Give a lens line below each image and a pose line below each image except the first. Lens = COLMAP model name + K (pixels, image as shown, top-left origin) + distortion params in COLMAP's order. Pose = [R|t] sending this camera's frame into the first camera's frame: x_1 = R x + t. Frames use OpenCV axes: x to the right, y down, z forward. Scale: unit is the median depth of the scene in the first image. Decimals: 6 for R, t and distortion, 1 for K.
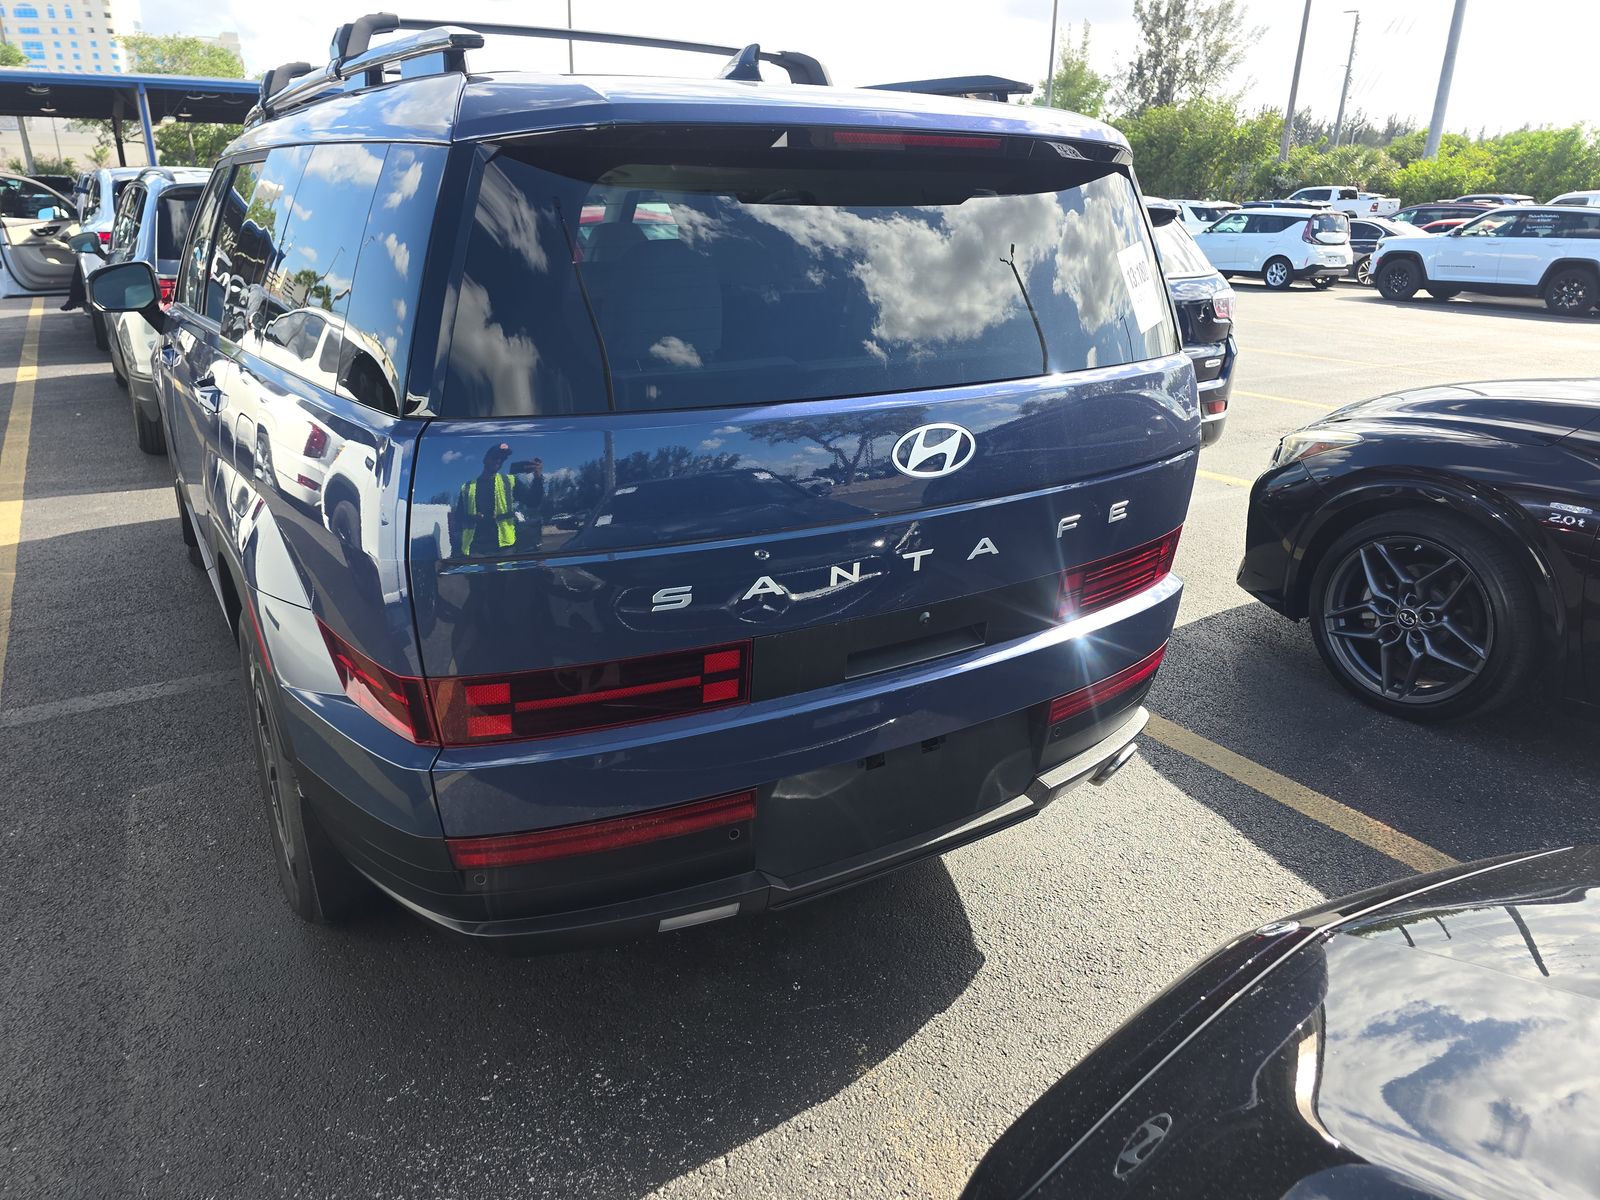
lens RADIAL K [[1093.1, 0, 800.0], [0, 1093.1, 600.0], [0, 0, 1]] dist [0.064195, -0.054615]
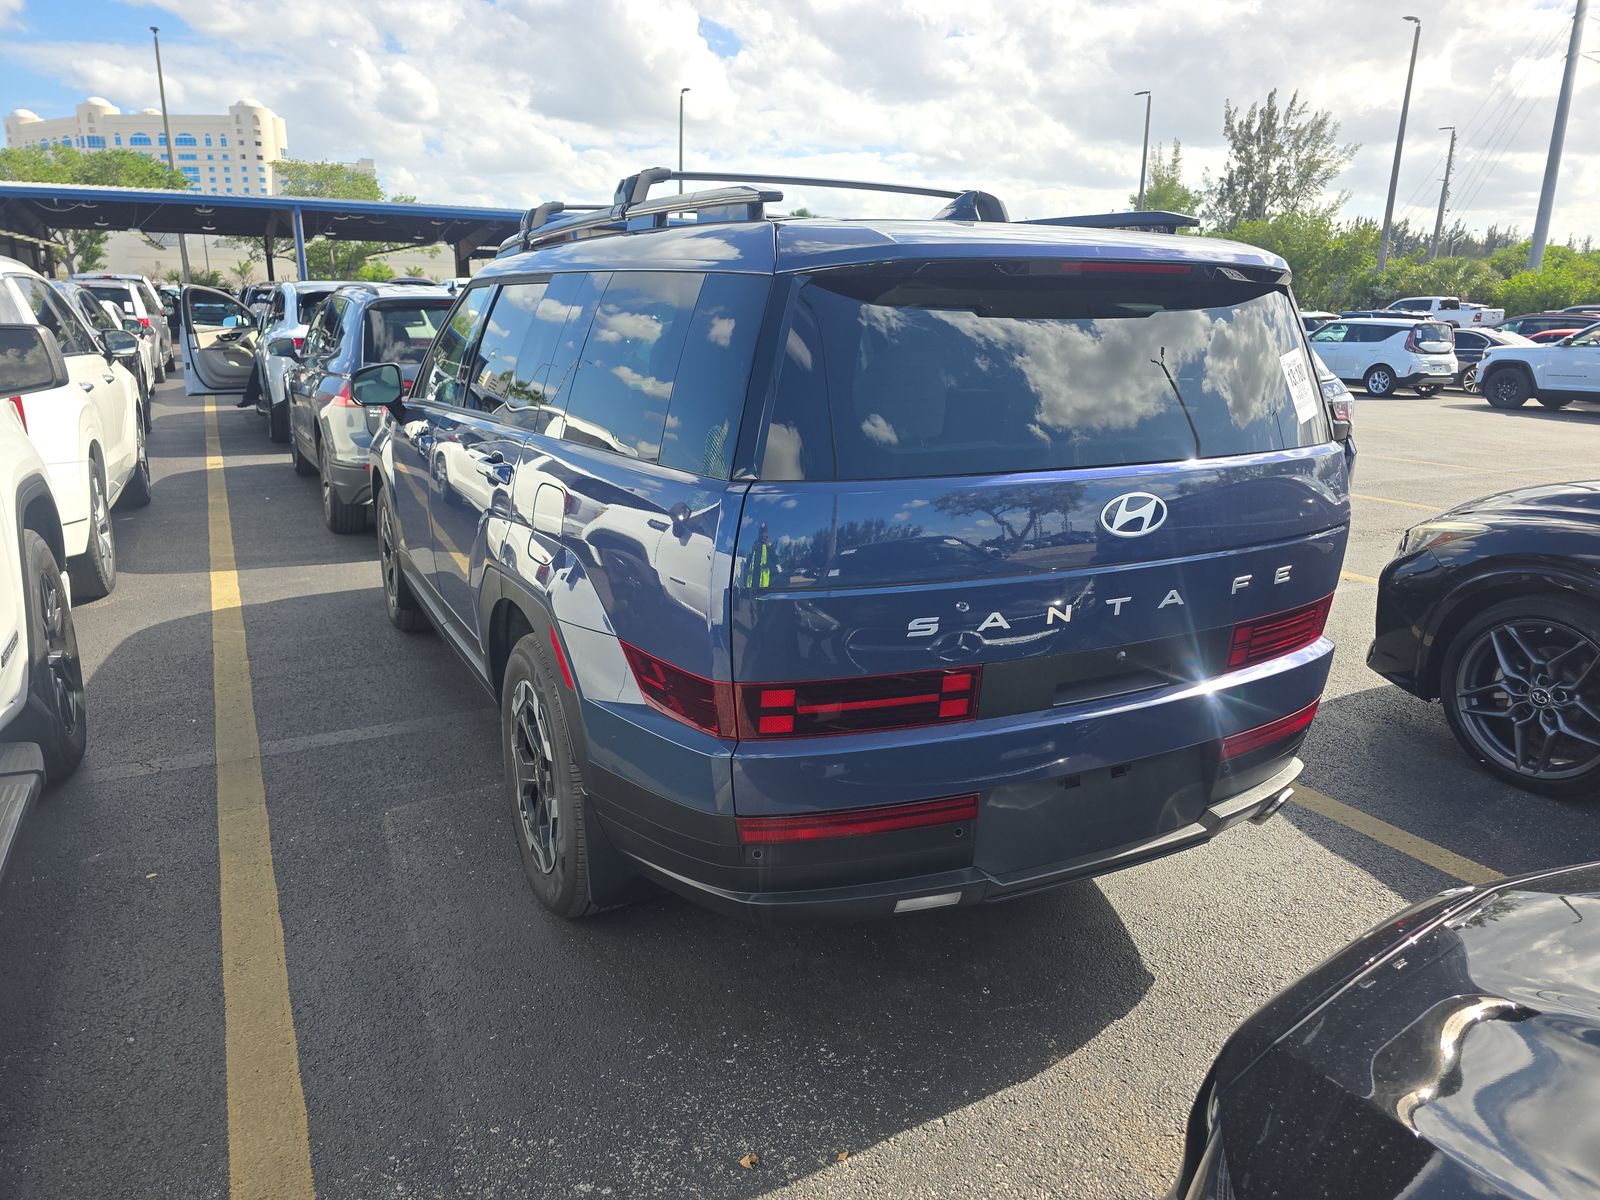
lens RADIAL K [[1093.1, 0, 800.0], [0, 1093.1, 600.0], [0, 0, 1]] dist [0.064195, -0.054615]
pose [[0.996876, 0.021949, -0.075875, -0.088944], [-0.028635, 0.995691, -0.088196, 0.044324], [0.073612, 0.090093, 0.993209, -0.131206]]
